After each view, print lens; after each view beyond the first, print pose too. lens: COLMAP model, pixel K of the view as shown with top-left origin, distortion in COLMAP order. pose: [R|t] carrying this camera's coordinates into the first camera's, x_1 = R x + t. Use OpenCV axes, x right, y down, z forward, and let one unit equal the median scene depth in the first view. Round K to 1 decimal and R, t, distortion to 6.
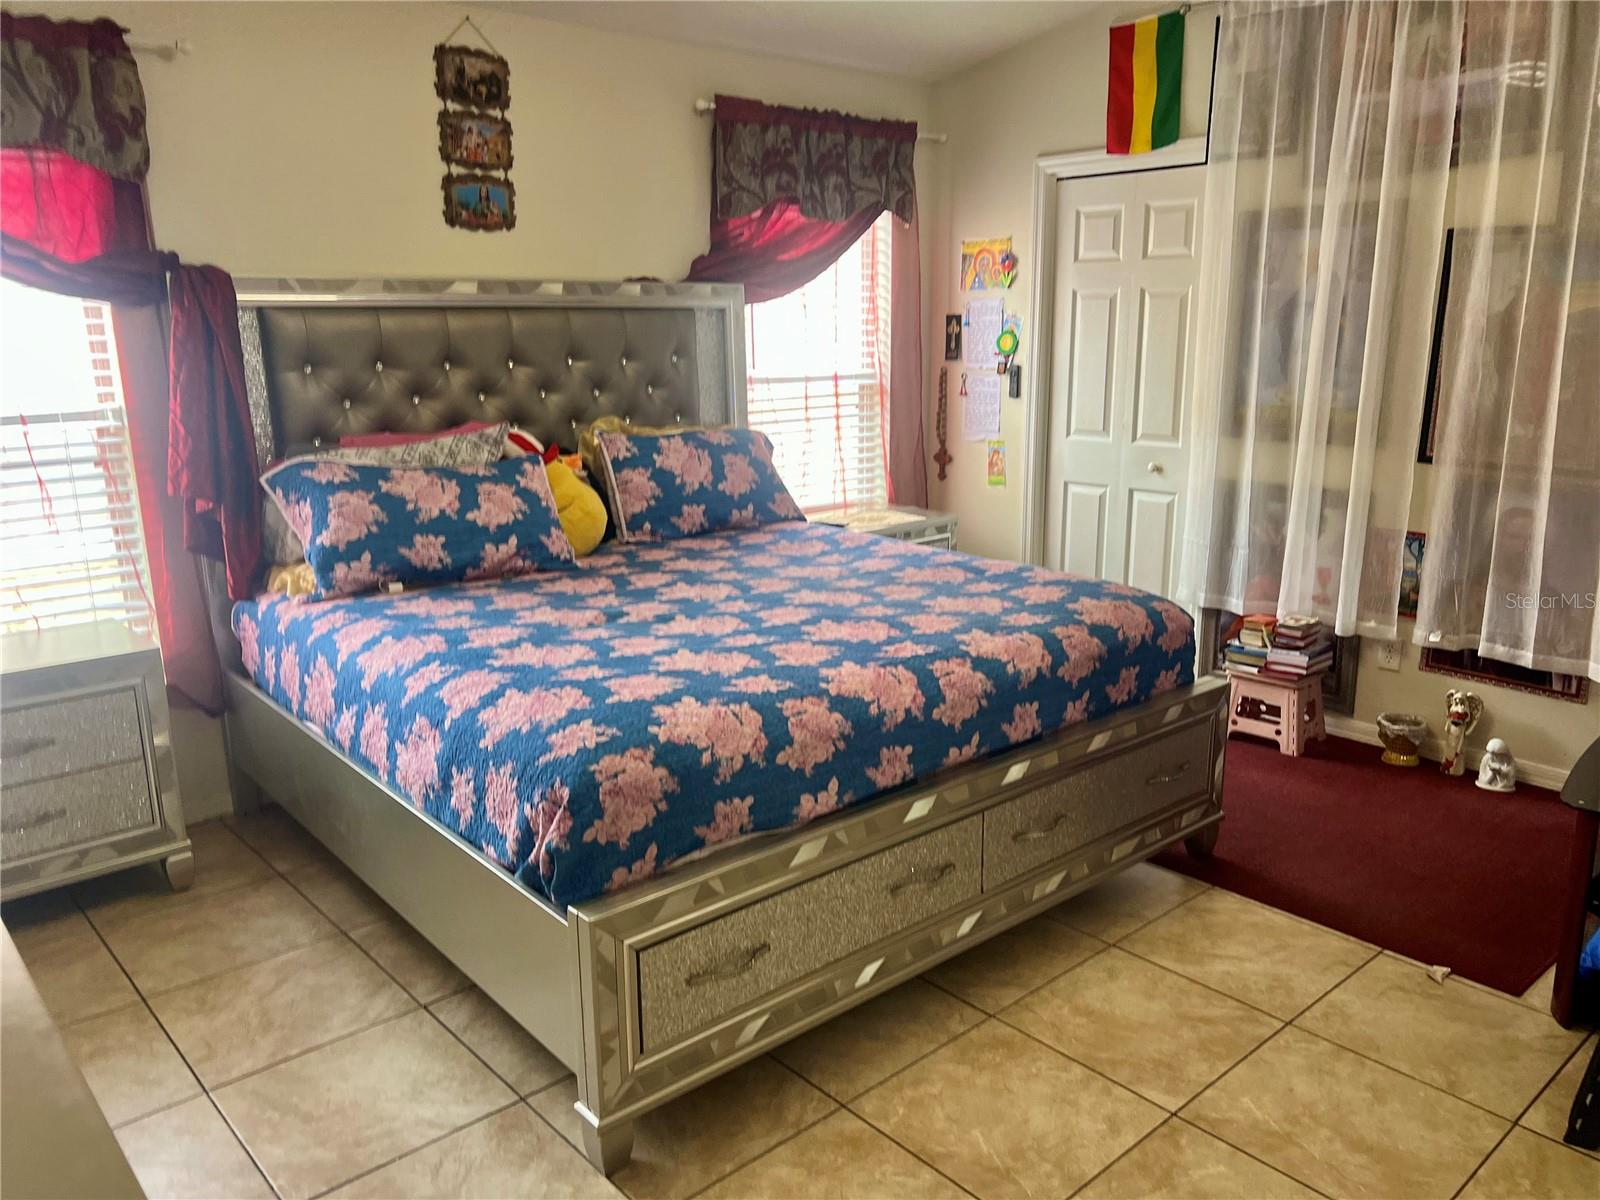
lens RADIAL K [[1193.7, 0, 845.9], [0, 1193.7, 602.8], [0, 0, 1]] dist [0.049858, -0.044378]
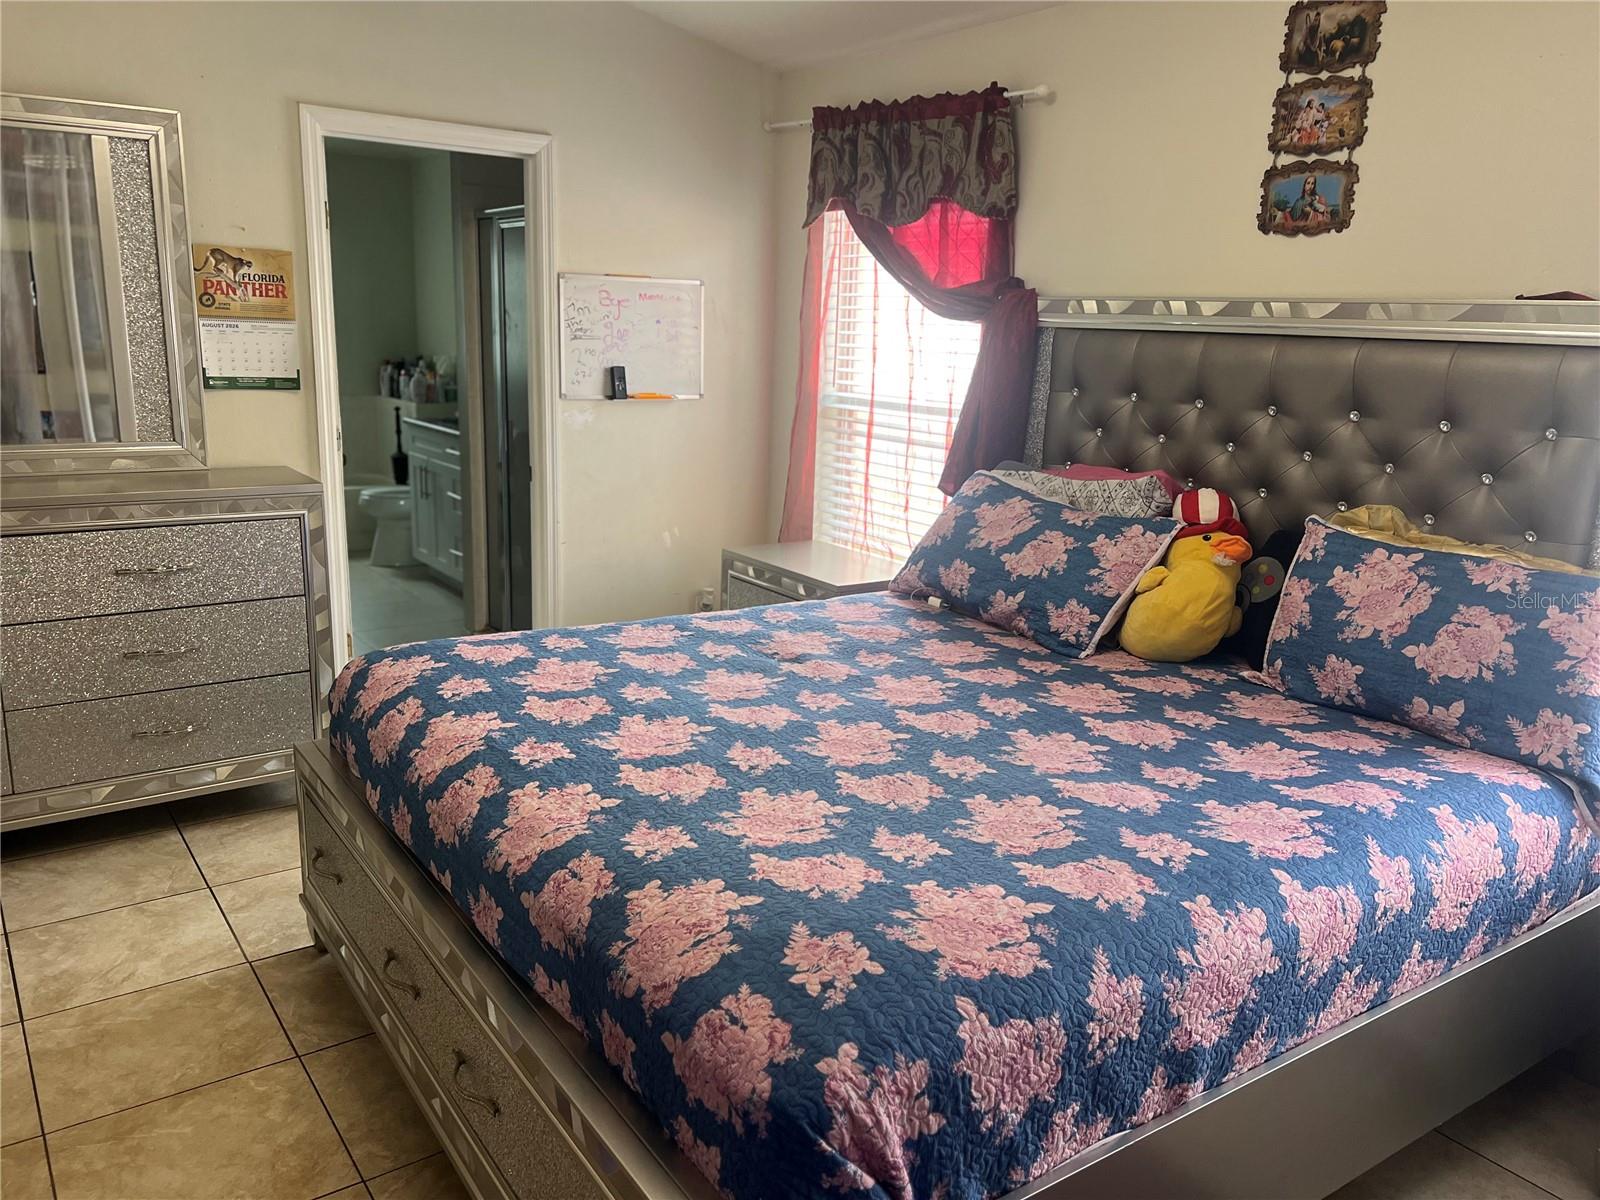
lens RADIAL K [[1193.7, 0, 820.2], [0, 1193.7, 605.4], [0, 0, 1]] dist [0.049858, -0.044378]
pose [[-0.107676, 0.230828, -0.967018, 0.527545], [-0.271680, 0.928819, 0.251961, -0.204321], [0.956345, 0.289850, -0.037300, 0.815707]]
